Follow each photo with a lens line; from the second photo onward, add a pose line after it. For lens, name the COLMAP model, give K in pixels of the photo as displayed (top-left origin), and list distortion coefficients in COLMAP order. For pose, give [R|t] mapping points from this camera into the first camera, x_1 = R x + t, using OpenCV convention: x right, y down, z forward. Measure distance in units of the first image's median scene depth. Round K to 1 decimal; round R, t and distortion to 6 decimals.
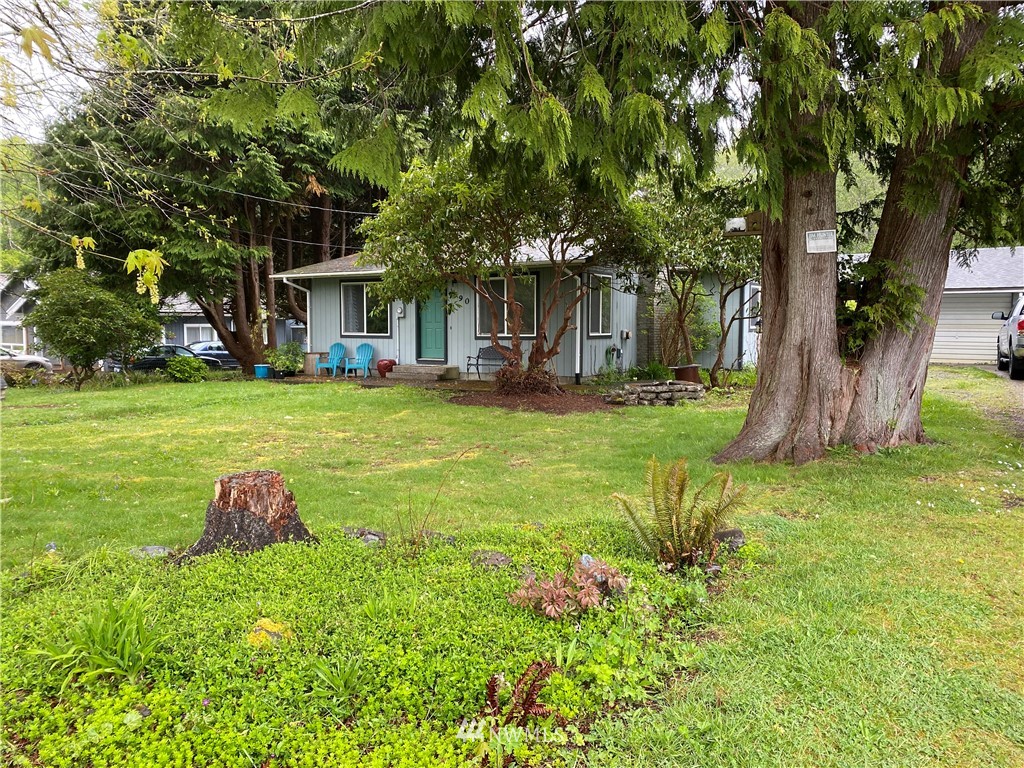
lens RADIAL K [[790.1, 0, 512.3], [0, 790.1, 391.9], [0, 0, 1]] dist [0.038711, -0.038259]
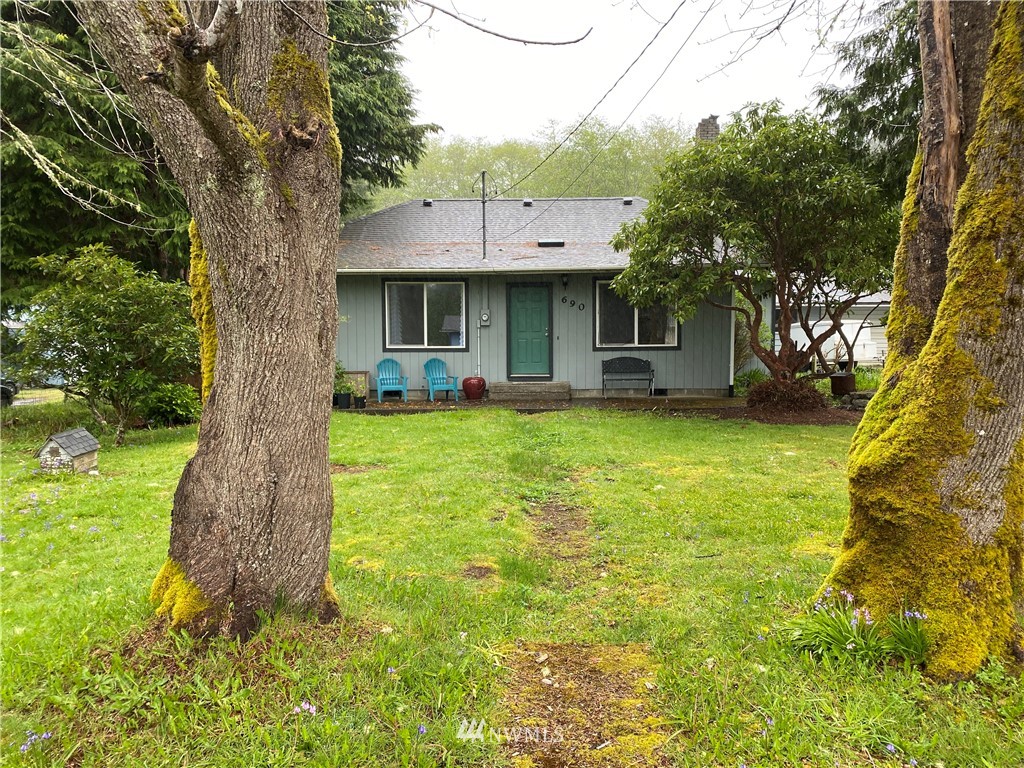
lens RADIAL K [[790.1, 0, 511.0], [0, 790.1, 380.0], [0, 0, 1]] dist [0.038711, -0.038259]
pose [[0.848926, -0.033531, 0.527447, -0.558602], [0.048204, 0.998738, -0.014092, -0.025129], [-0.526309, 0.037388, 0.849471, 0.287299]]
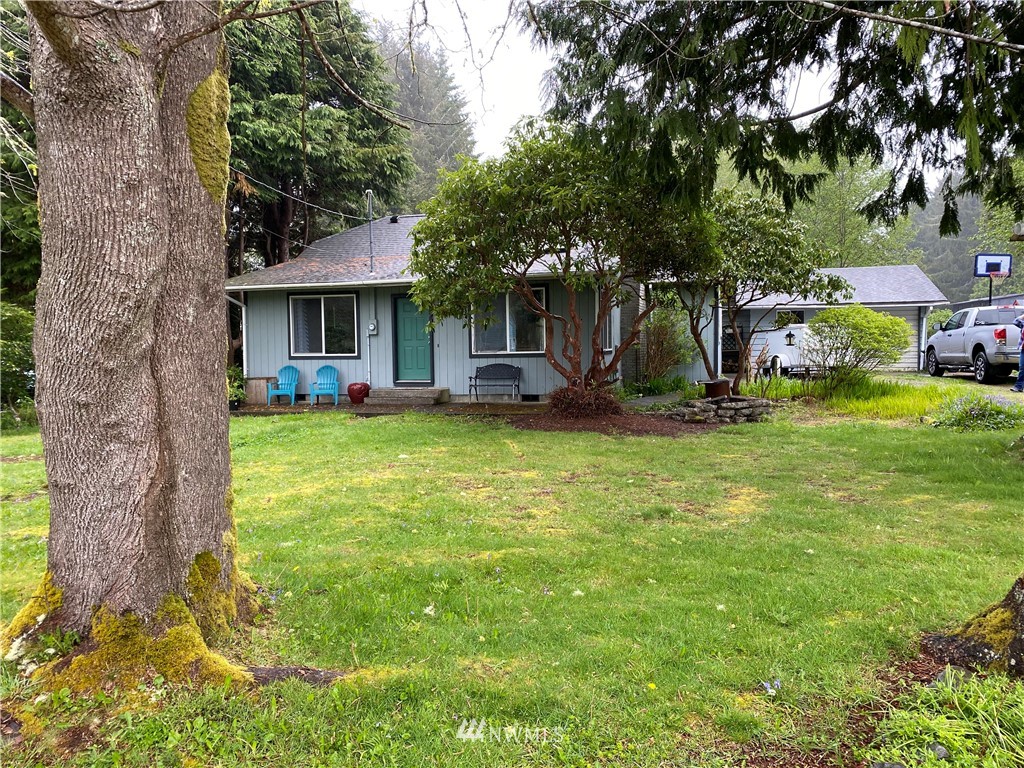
lens RADIAL K [[790.1, 0, 514.2], [0, 790.1, 379.1], [0, 0, 1]] dist [0.038711, -0.038259]
pose [[0.954793, -0.028897, 0.295863, -0.254772], [0.039477, 0.998775, -0.029848, -0.012302], [-0.294638, 0.040178, 0.954764, 0.109142]]
